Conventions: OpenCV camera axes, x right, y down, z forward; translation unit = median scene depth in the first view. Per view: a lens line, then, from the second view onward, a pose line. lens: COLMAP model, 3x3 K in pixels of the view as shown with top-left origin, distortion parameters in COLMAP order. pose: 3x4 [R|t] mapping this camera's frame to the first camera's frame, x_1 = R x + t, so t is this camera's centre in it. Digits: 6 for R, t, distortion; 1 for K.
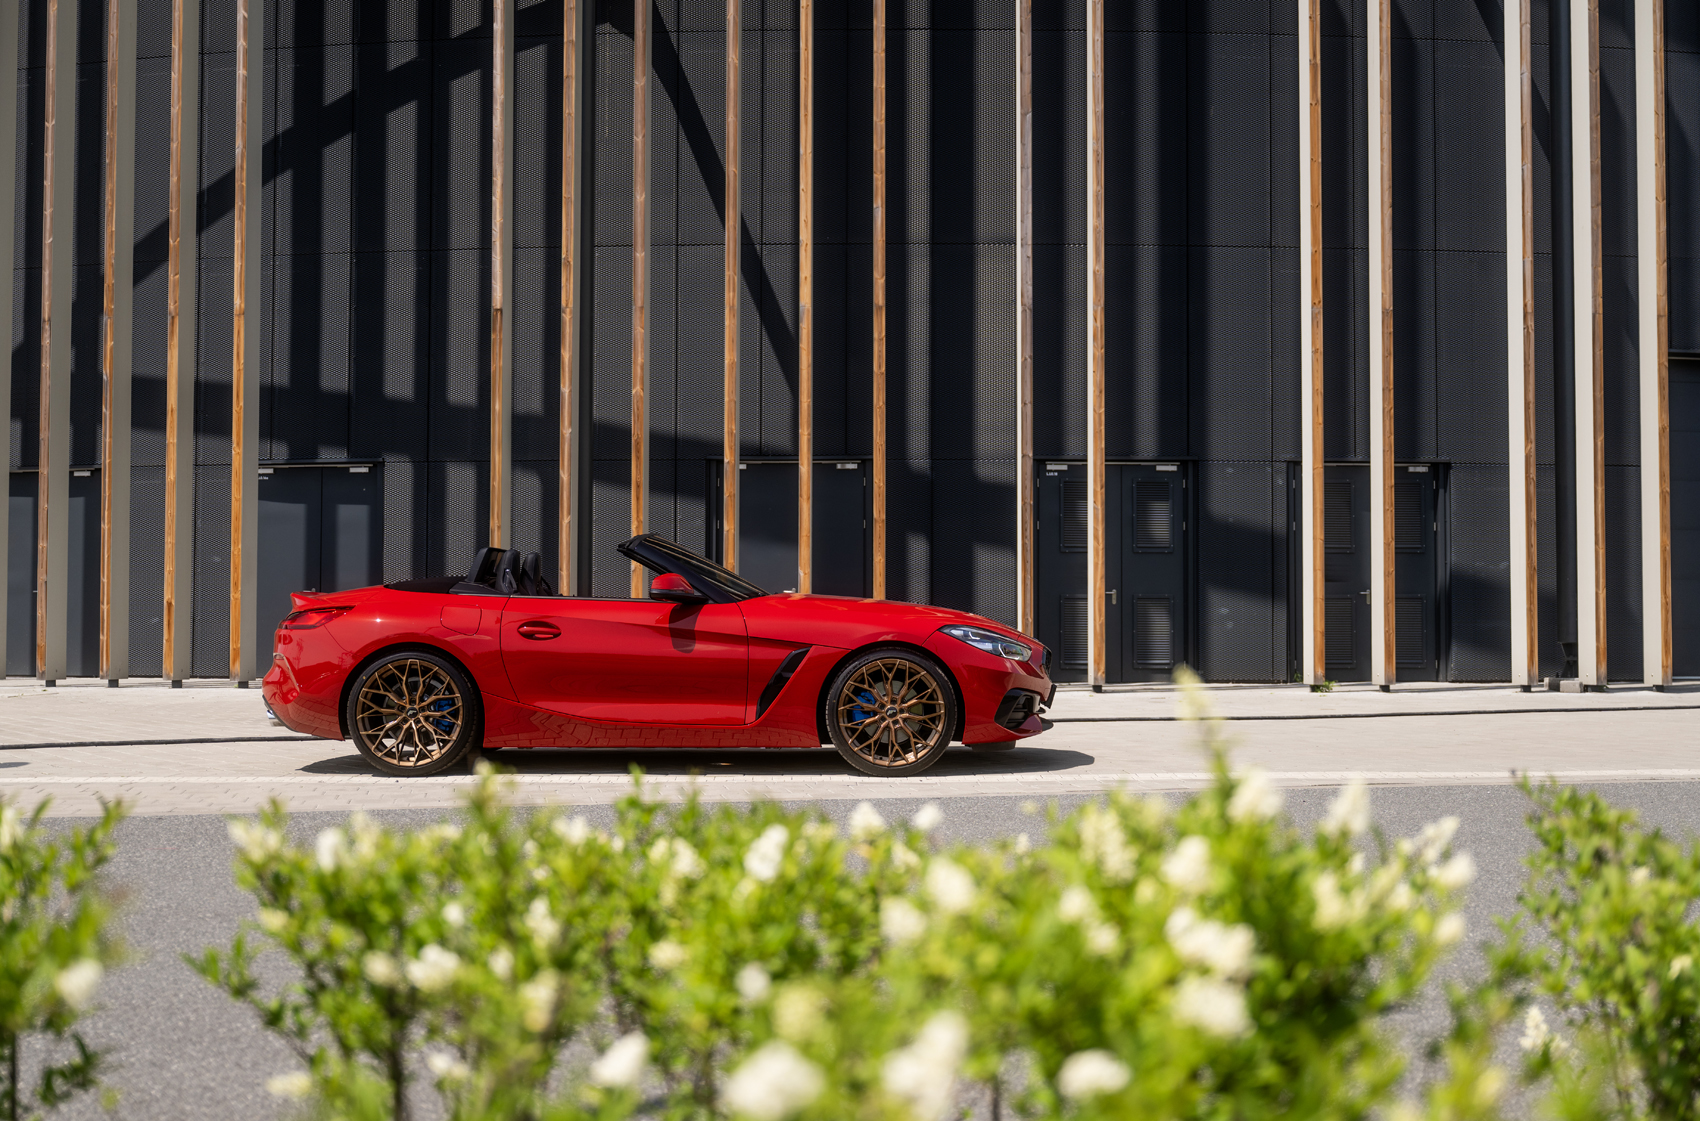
lens RADIAL K [[1862.0, 0, 850.0], [0, 1862.0, 560.5], [0, 0, 1]] dist [-0.006871, 0.028108]
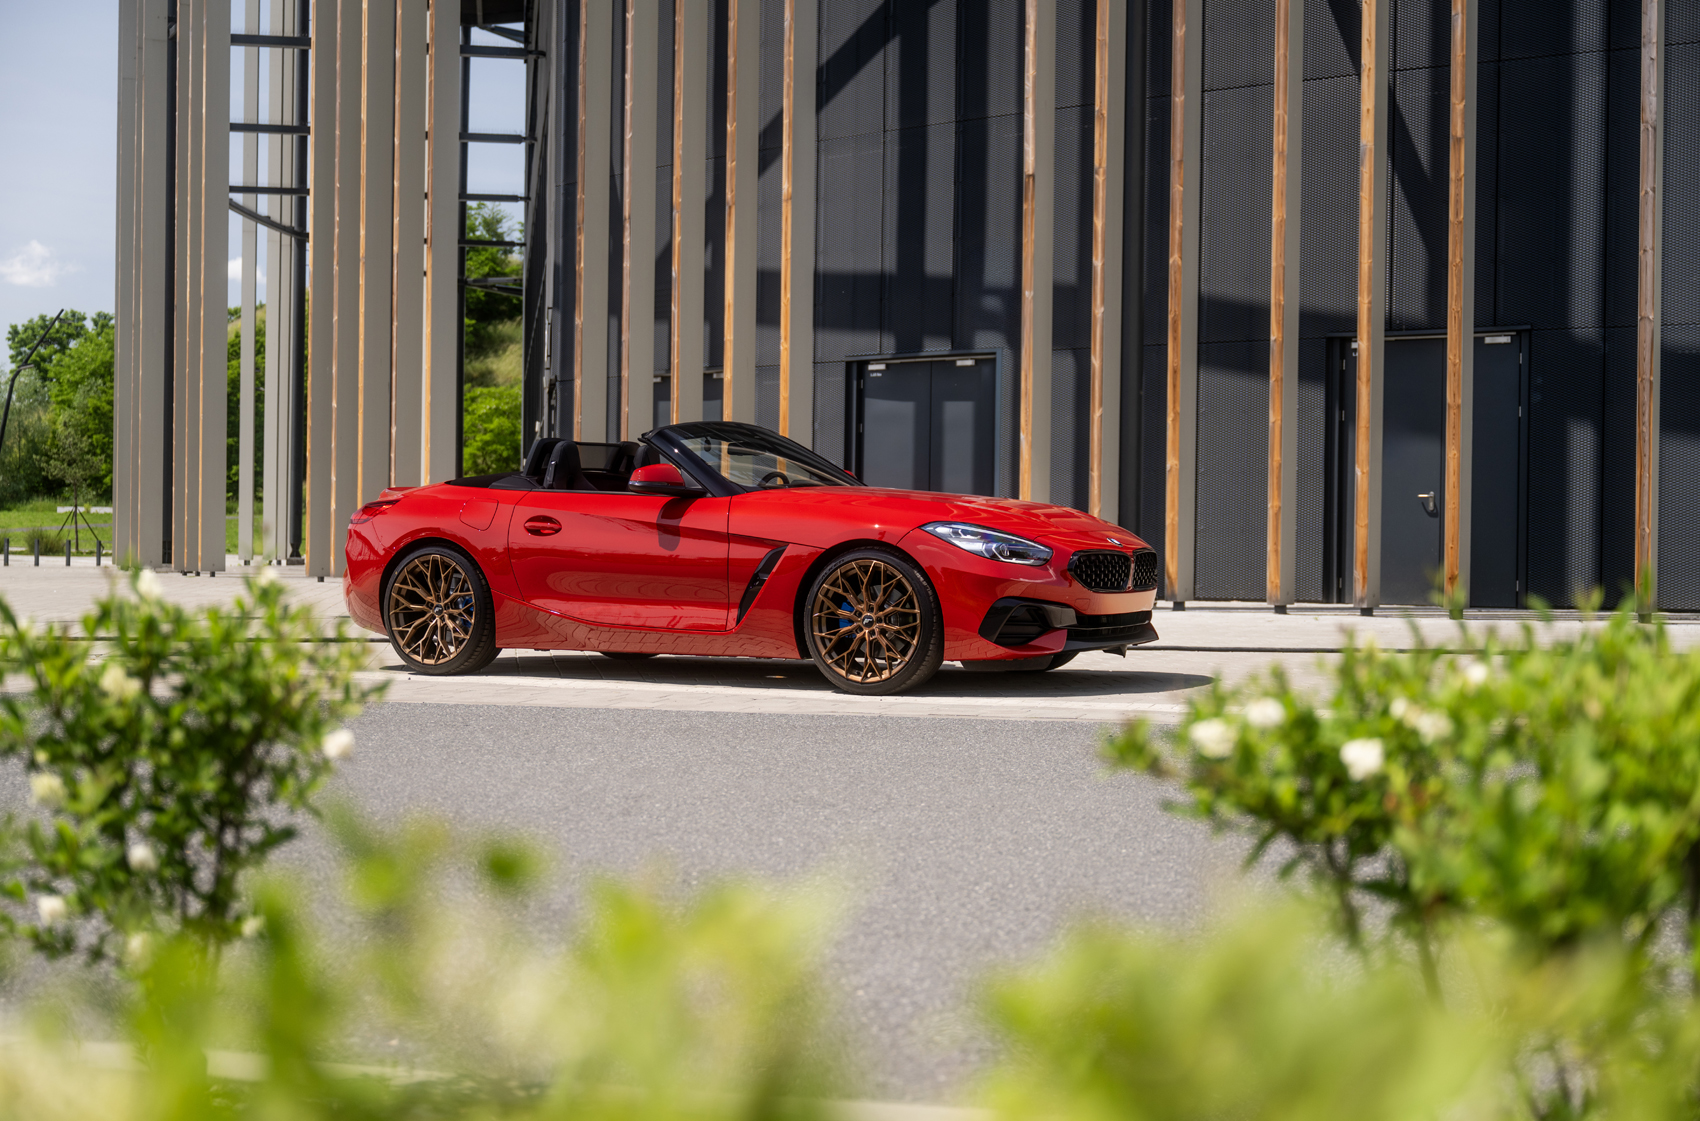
lens RADIAL K [[2194.1, 0, 898.3], [0, 2194.1, 555.3], [0, 0, 1]] dist [0.000019, 0.019660]
pose [[0.889596, 0.010687, -0.456623, 0.500804], [0.007275, 0.999268, 0.037560, 0.011918], [0.456690, -0.036735, 0.888867, 0.090689]]
